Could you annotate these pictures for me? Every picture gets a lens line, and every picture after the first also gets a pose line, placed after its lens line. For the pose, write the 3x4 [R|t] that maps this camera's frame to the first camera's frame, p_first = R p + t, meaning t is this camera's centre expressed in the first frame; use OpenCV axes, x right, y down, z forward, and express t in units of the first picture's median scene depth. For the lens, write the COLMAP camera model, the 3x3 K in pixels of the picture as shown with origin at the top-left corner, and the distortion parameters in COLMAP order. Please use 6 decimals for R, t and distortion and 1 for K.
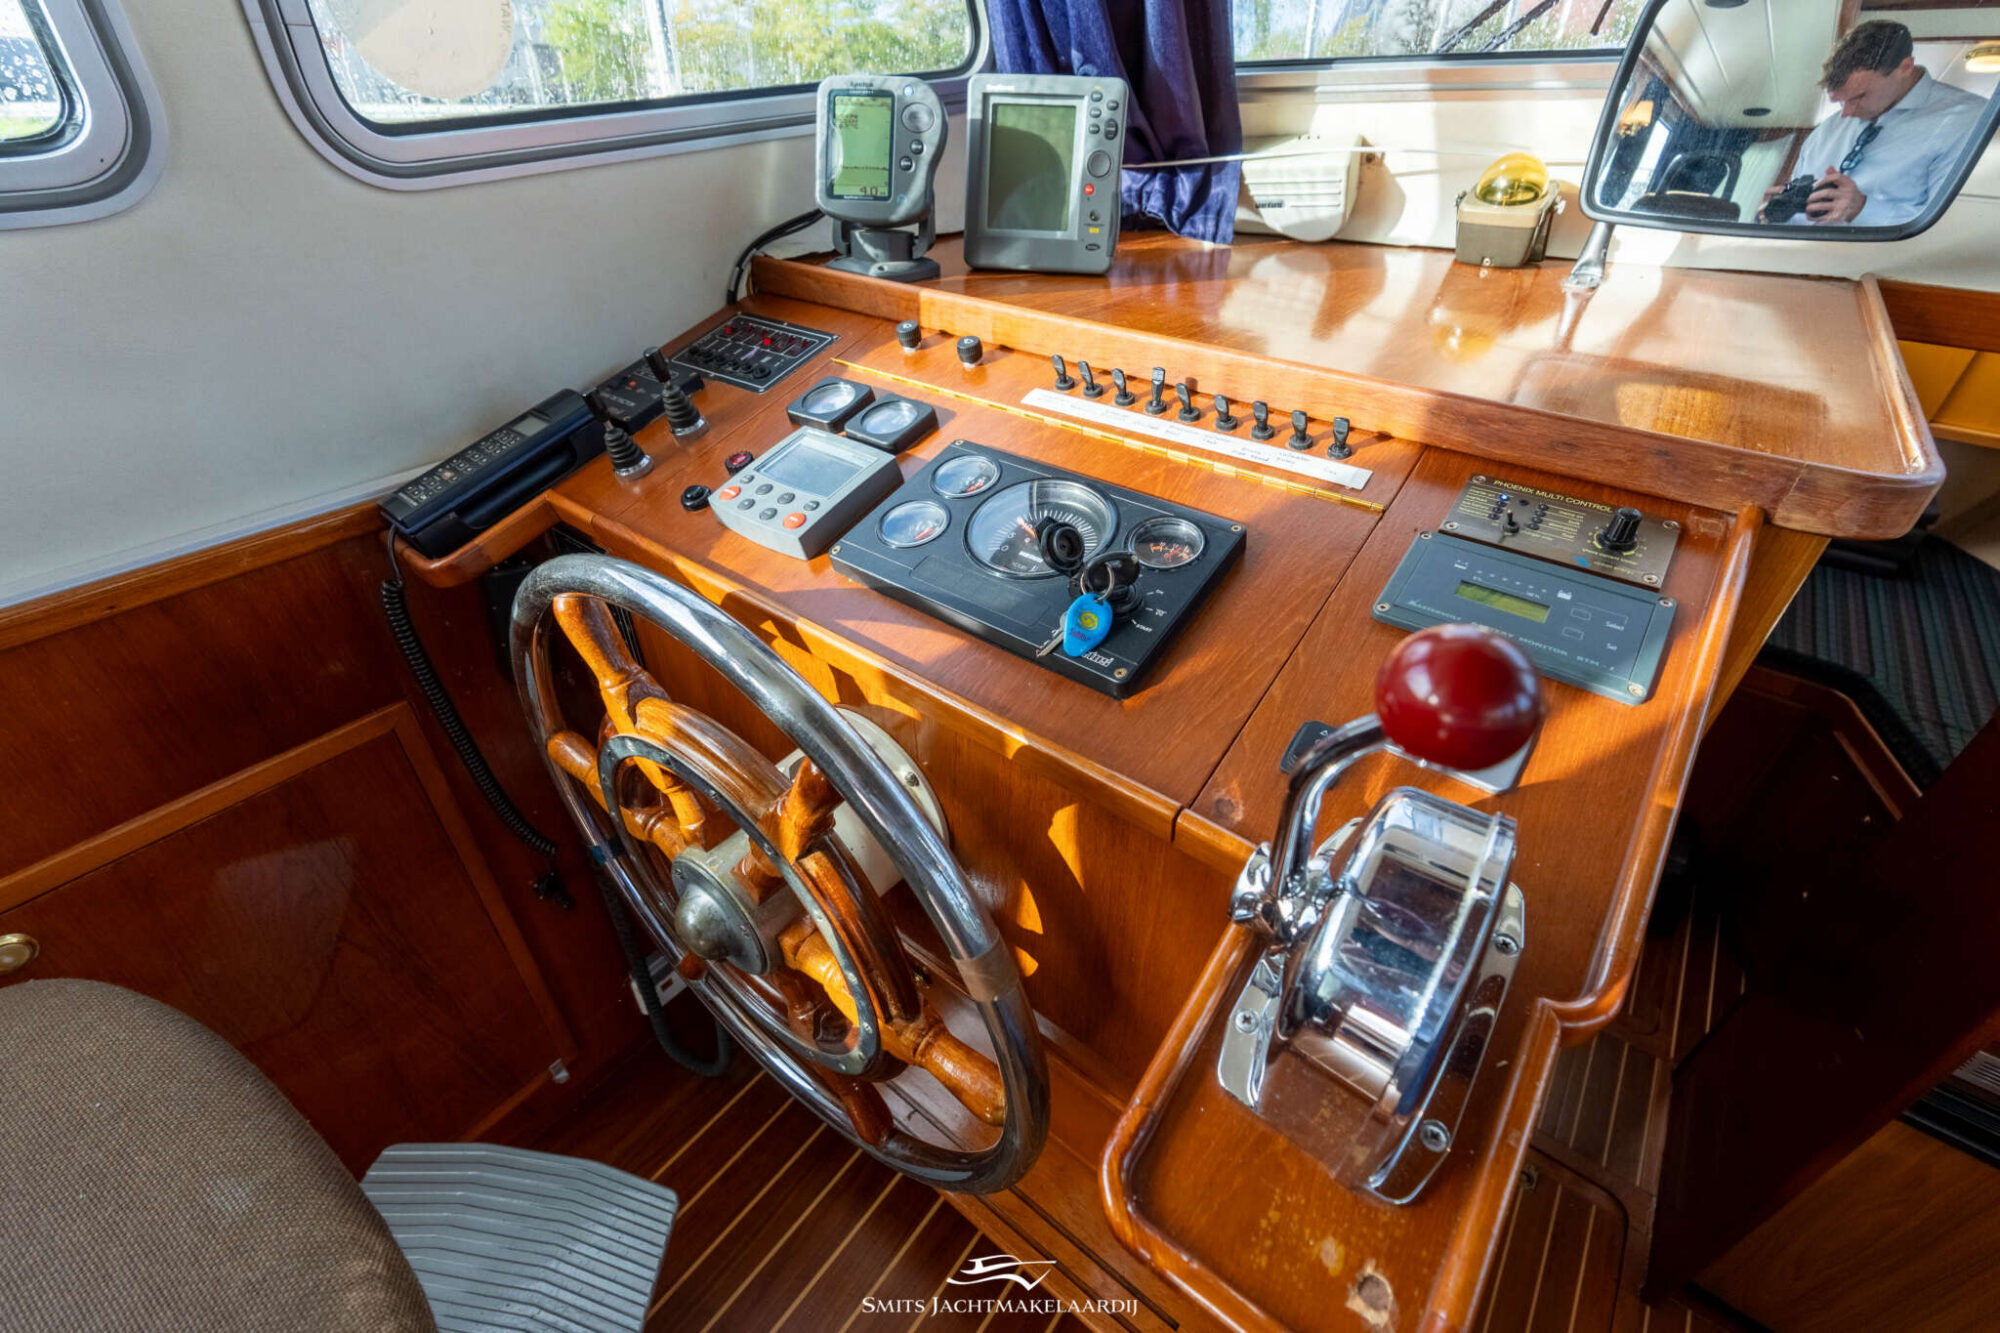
lens RADIAL K [[842.3, 0, 1000.0], [0, 842.3, 666.5], [0, 0, 1]] dist [-0.005535, -0.000461]
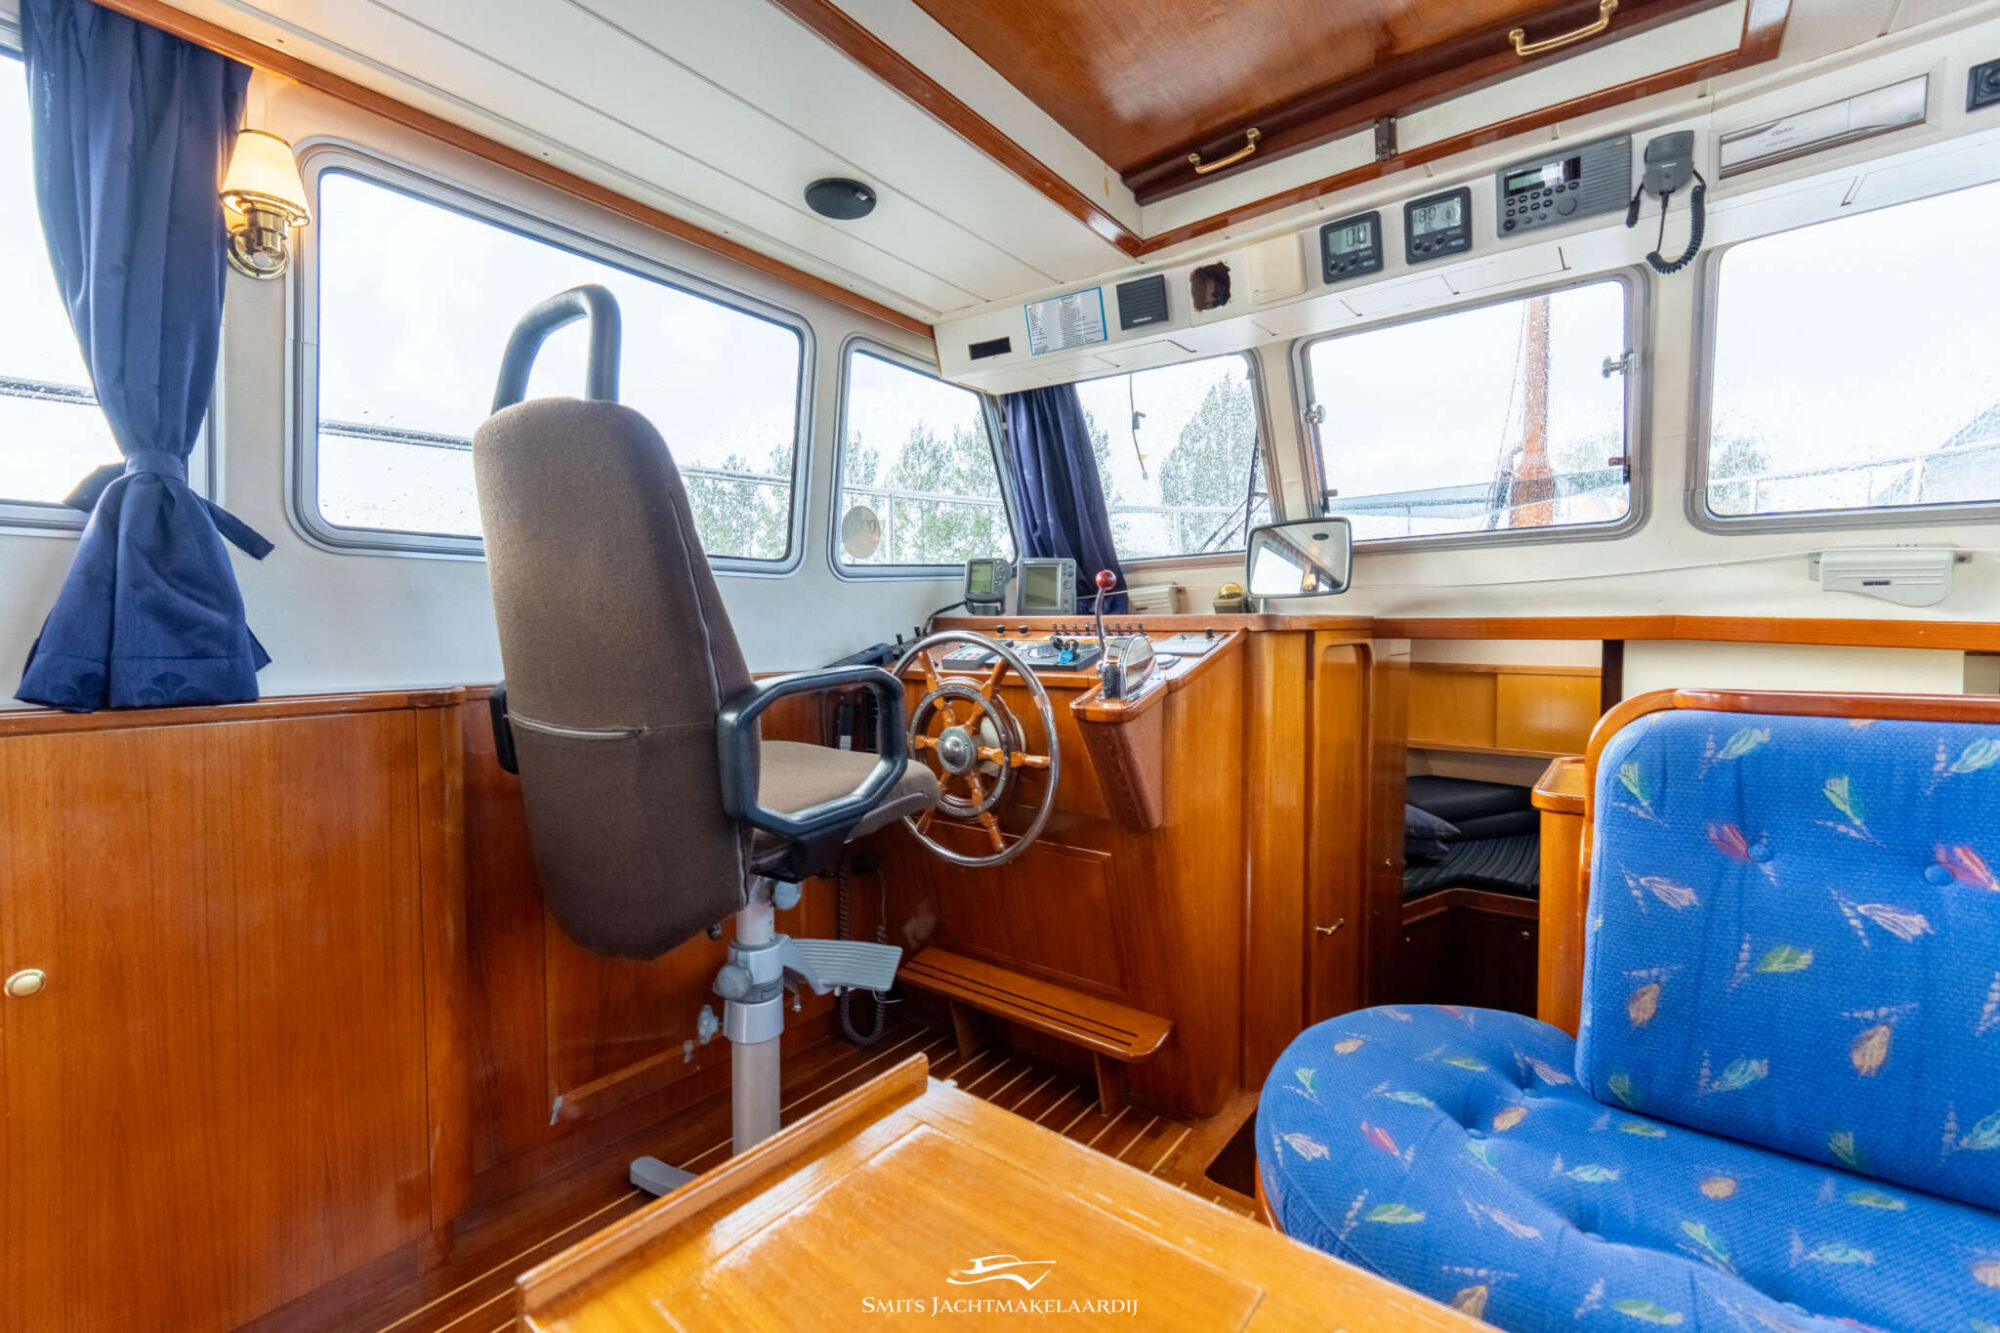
lens RADIAL K [[833.6, 0, 990.4], [0, 833.6, 668.5], [0, 0, 1]] dist [0.012370, -0.000150]
pose [[0.999906, -0.013126, -0.004078, -0.115631], [0.008812, 0.839889, -0.542687, 1.031395], [0.010549, 0.542599, 0.839925, -1.056345]]
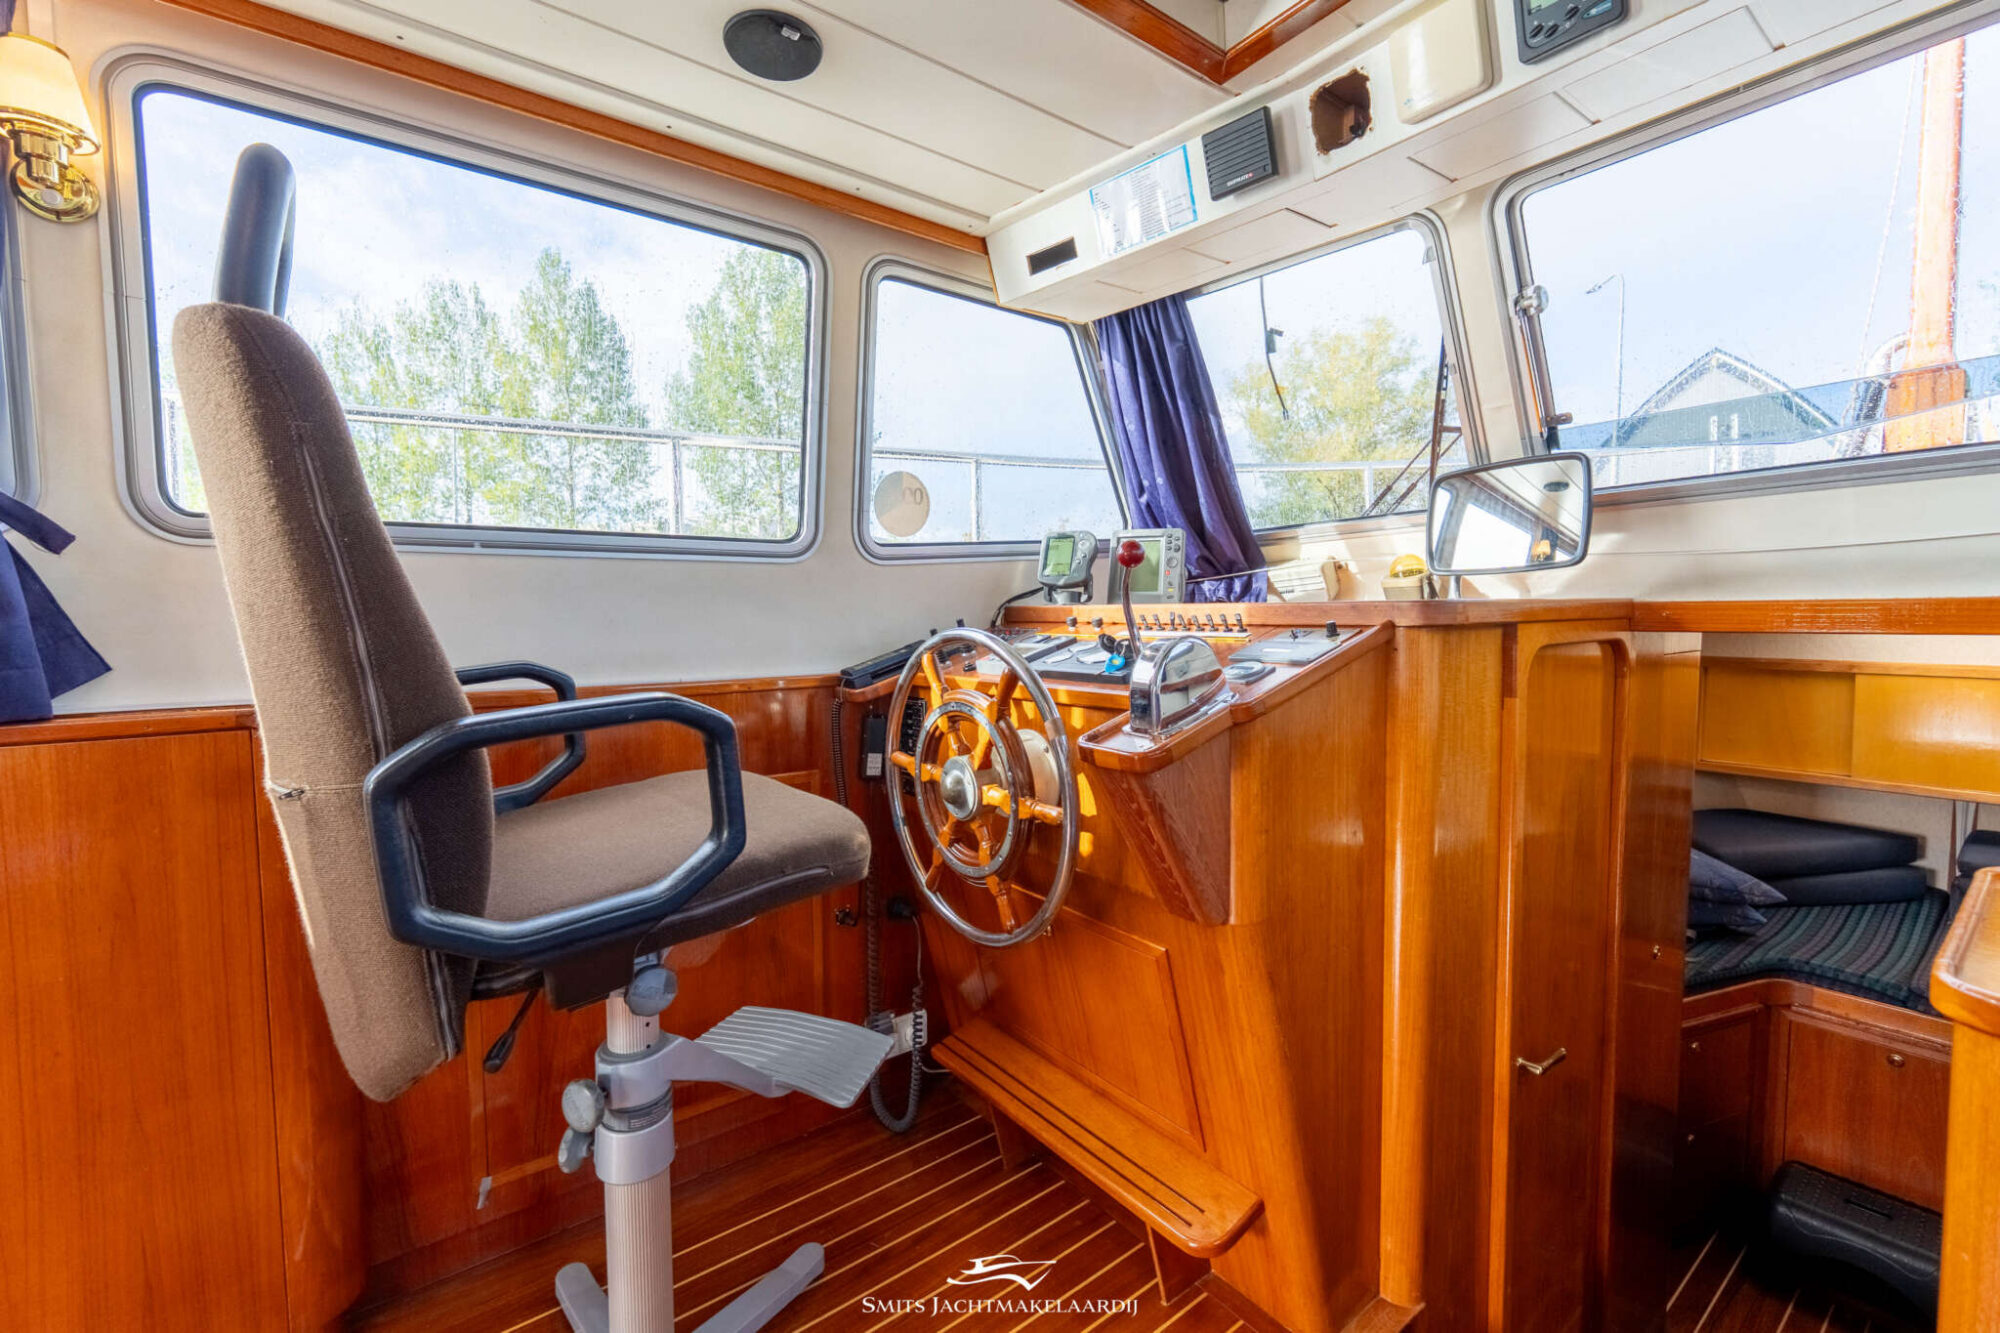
lens RADIAL K [[831.0, 0, 1000.0], [0, 831.0, 666.5], [0, 0, 1]] dist [0.000696, 0.000410]
pose [[0.966040, -0.004020, -0.258363, 0.224294], [-0.133223, 0.848989, -0.511341, 0.697045], [0.221402, 0.528396, 0.819621, -0.615637]]
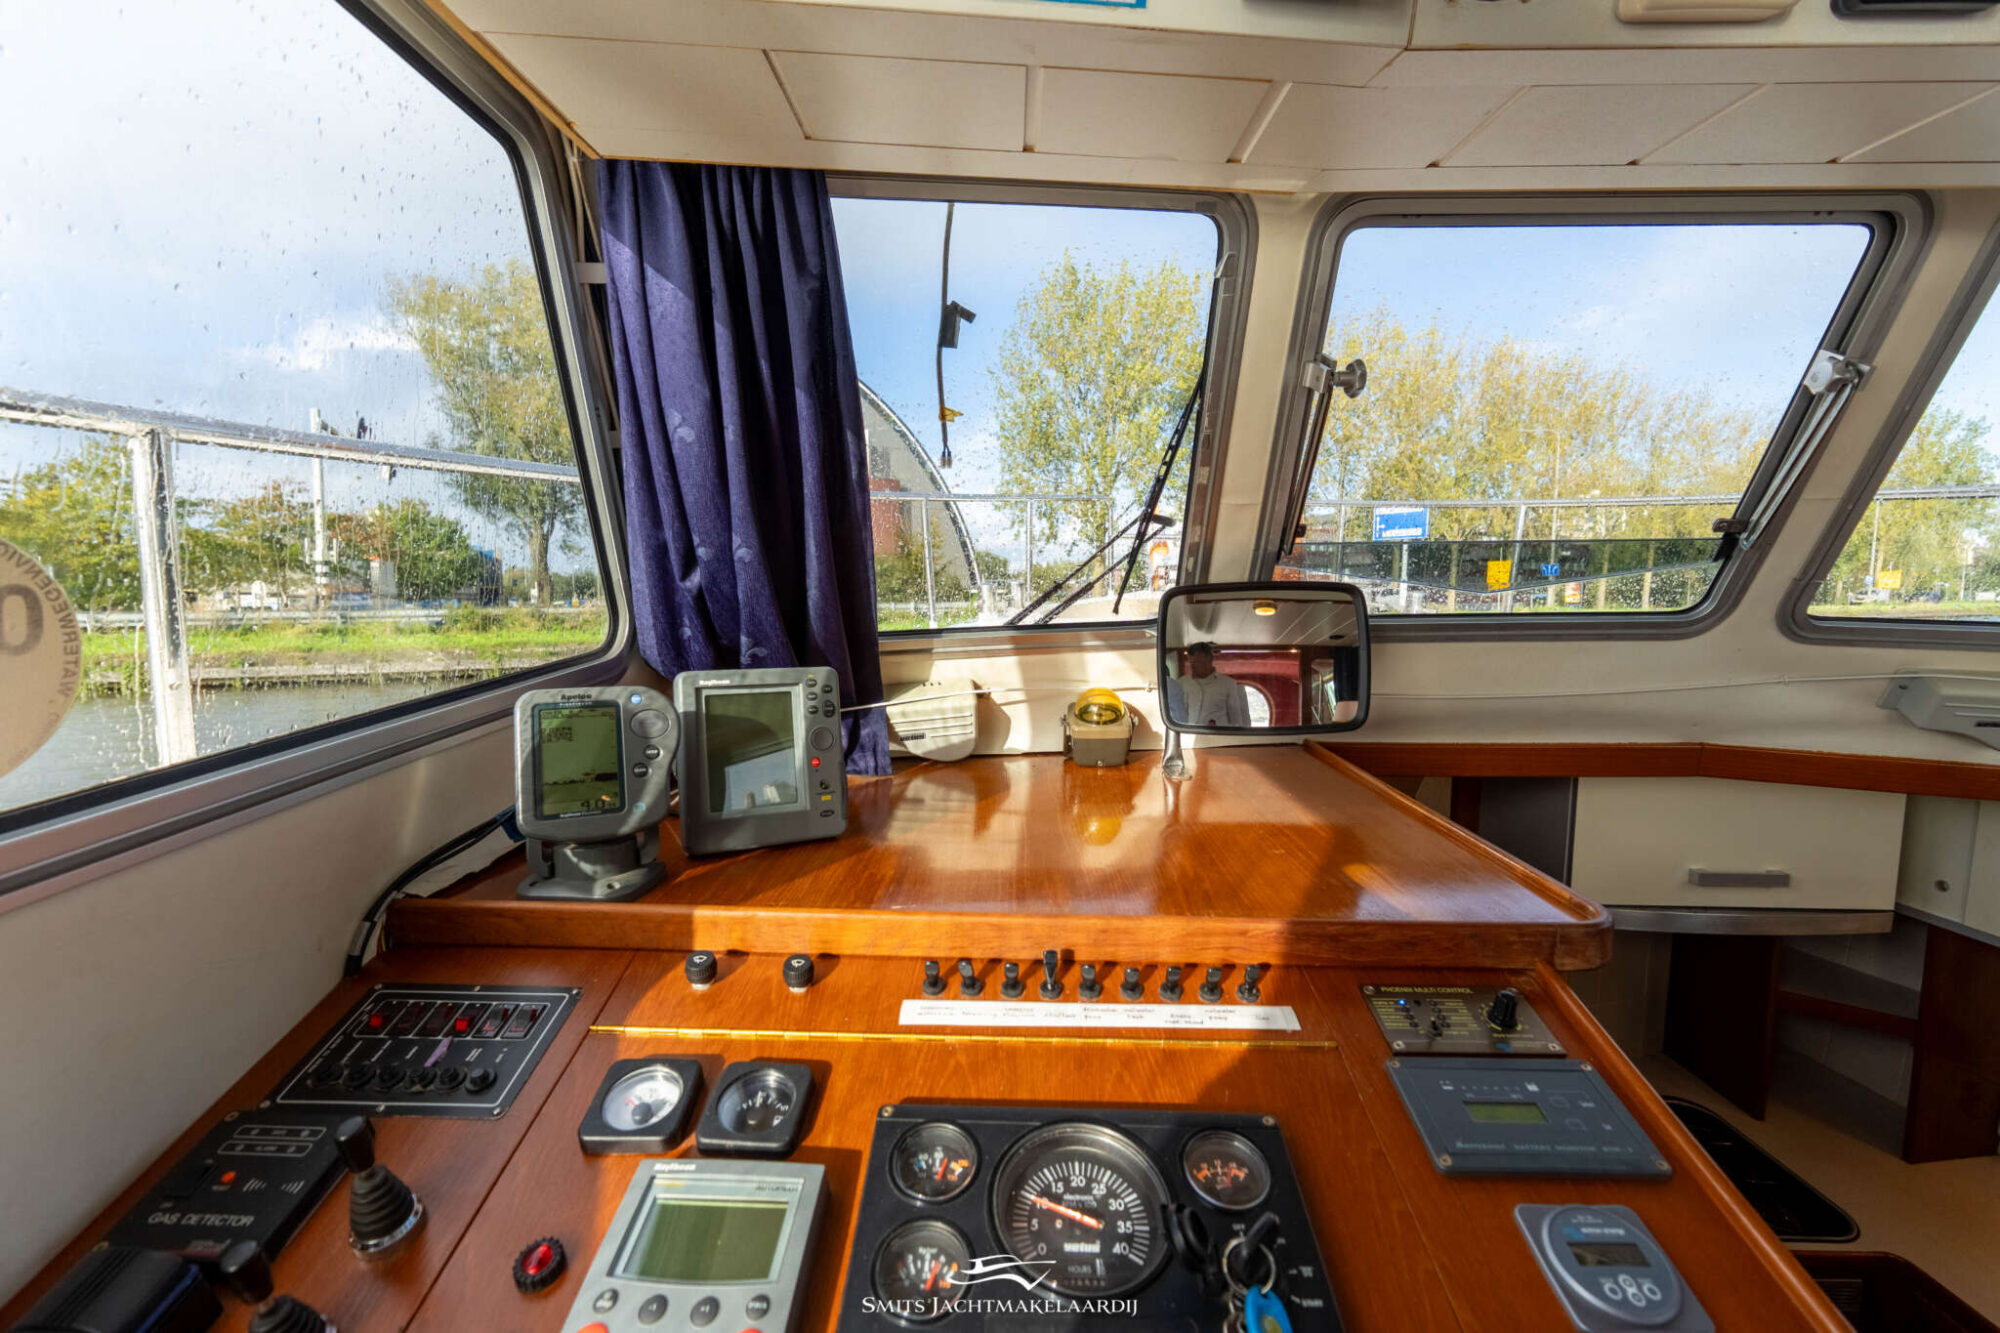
lens RADIAL K [[842.3, 0, 1000.0], [0, 842.3, 666.5], [0, 0, 1]] dist [-0.005535, -0.000461]
pose [[0.803843, -0.064593, 0.591325, -0.286371], [0.346467, 0.858900, -0.377163, -0.206840], [-0.483527, 0.508054, 0.712800, 0.127018]]
